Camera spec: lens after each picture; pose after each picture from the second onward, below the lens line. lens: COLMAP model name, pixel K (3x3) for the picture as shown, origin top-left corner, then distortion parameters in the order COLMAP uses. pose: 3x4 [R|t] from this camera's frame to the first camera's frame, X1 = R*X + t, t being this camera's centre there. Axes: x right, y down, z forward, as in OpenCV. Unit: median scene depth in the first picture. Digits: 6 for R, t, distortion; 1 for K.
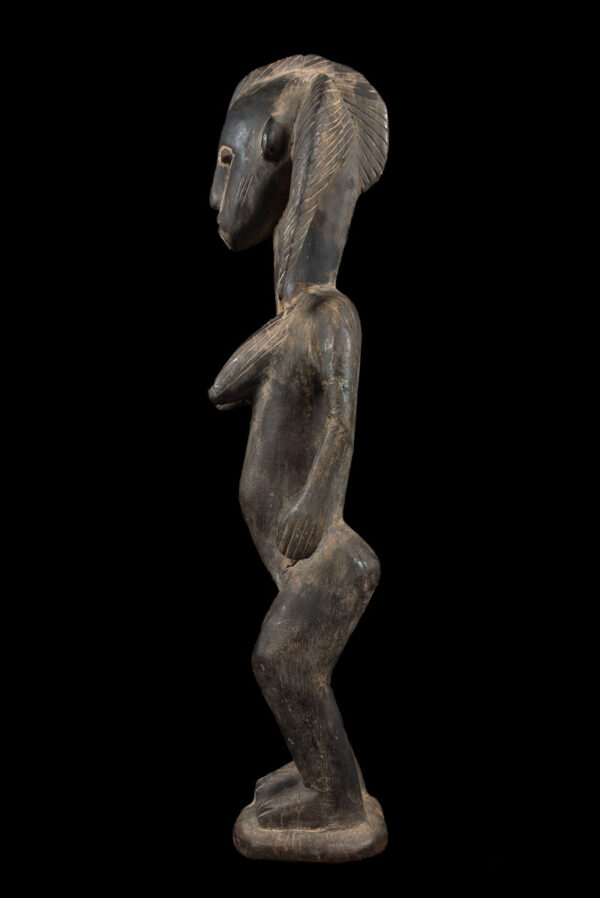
lens RADIAL K [[1029.3, 0, 300.0], [0, 1029.3, 449.0], [0, 0, 1]] dist [-0.071986, 0.002938]
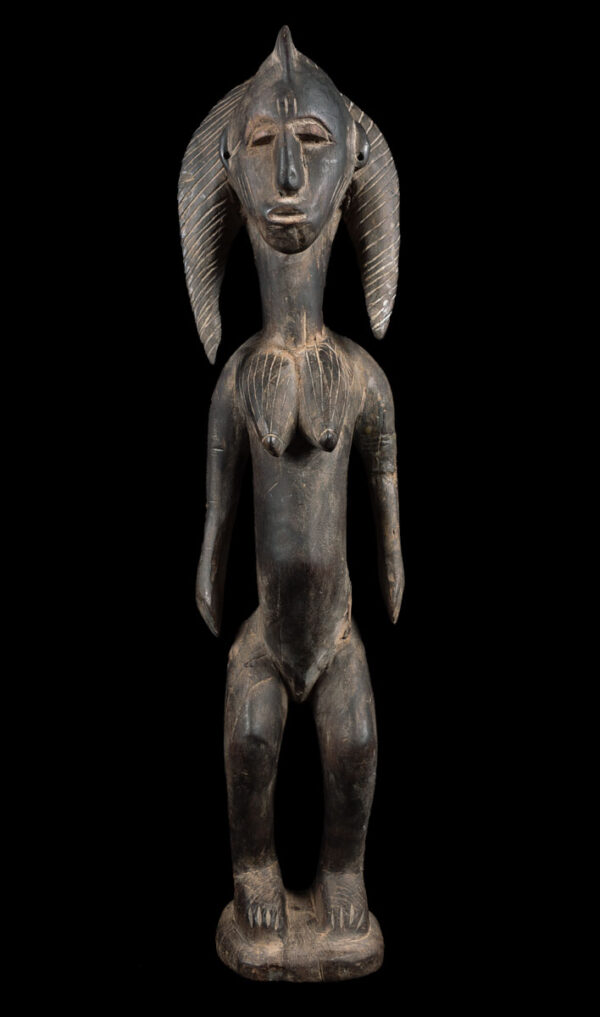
lens RADIAL K [[1171.1, 0, 331.3], [0, 1171.1, 507.4], [0, 0, 1]] dist [-0.062335, -0.007950]
pose [[-0.124144, -0.023438, 0.991987, -1.025823], [-0.020838, 0.999562, 0.021009, -0.020013], [-0.992045, -0.018063, -0.124578, 1.161348]]
